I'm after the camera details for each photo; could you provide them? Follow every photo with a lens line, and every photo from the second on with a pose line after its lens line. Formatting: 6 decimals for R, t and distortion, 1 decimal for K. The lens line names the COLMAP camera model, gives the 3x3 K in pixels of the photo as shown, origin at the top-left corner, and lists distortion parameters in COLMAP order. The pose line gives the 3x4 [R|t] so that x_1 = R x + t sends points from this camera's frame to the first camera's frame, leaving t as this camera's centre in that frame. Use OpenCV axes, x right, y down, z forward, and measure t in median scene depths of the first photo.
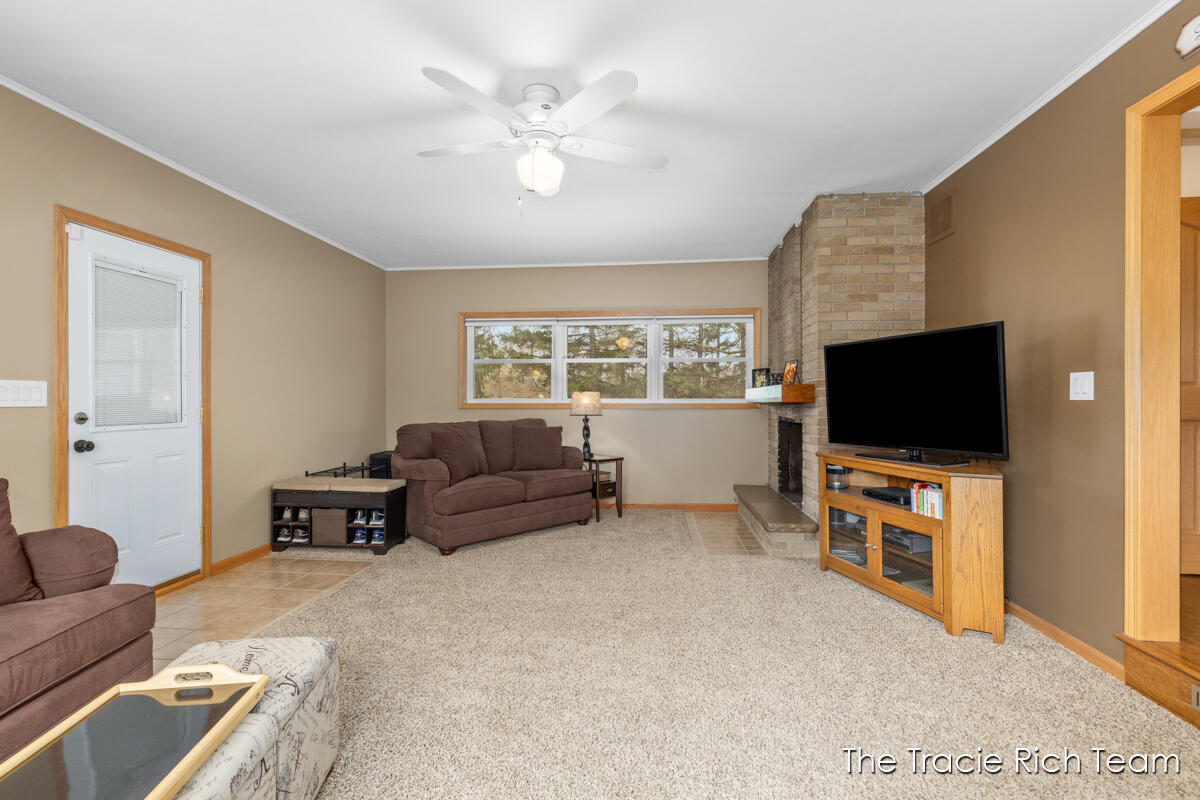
lens RADIAL K [[546.6, 0, 603.9], [0, 546.6, 402.2], [0, 0, 1]] dist [-0.000953, 0.000576]
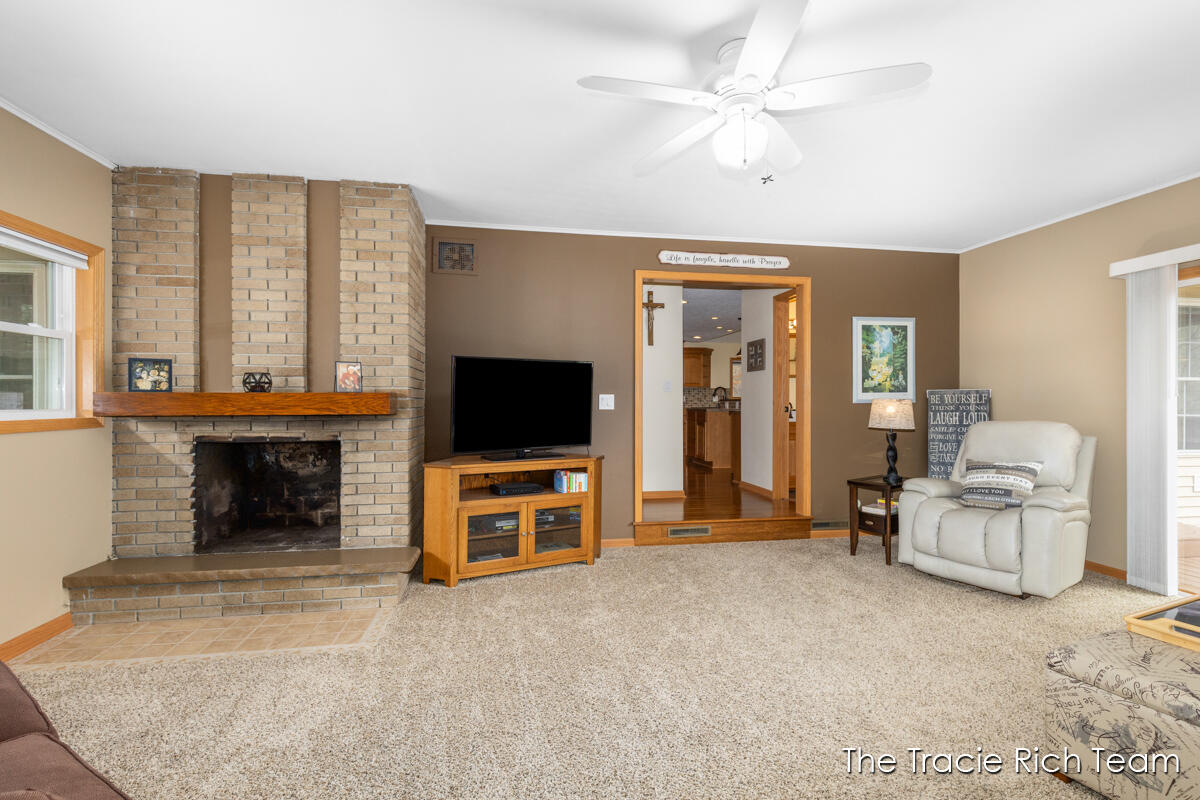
lens RADIAL K [[546.6, 0, 603.7], [0, 546.6, 398.9], [0, 0, 1]] dist [-0.000953, 0.000576]
pose [[-0.263268, 0.013133, 0.964633, -0.735066], [0.006356, 0.999909, -0.011879, -0.014060], [-0.964702, 0.003004, -0.263327, 1.201886]]
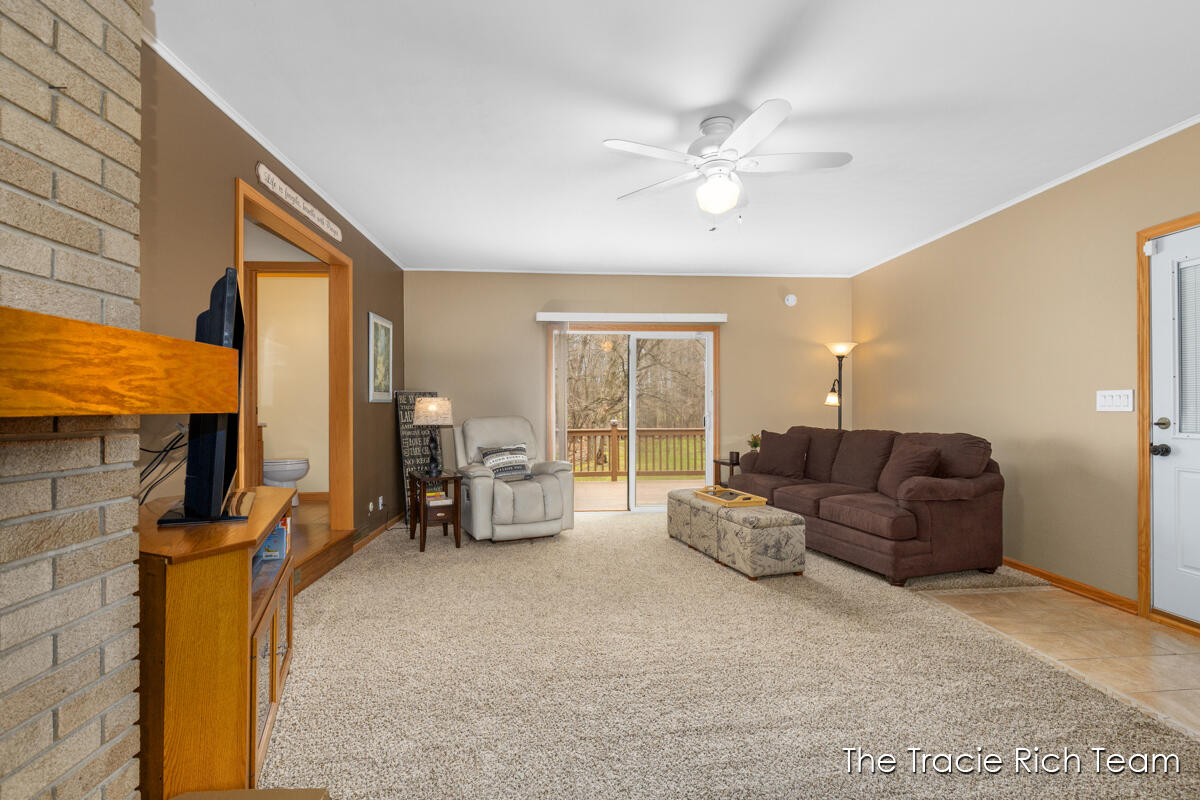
lens RADIAL K [[566.5, 0, 601.6], [0, 566.5, 400.9], [0, 0, 1]] dist [-0.008016, 0.001612]
pose [[-0.983380, 0.008288, -0.181369, 0.270491], [0.009651, 0.999931, -0.006633, -0.002547], [0.181301, -0.008273, -0.983393, 1.752648]]
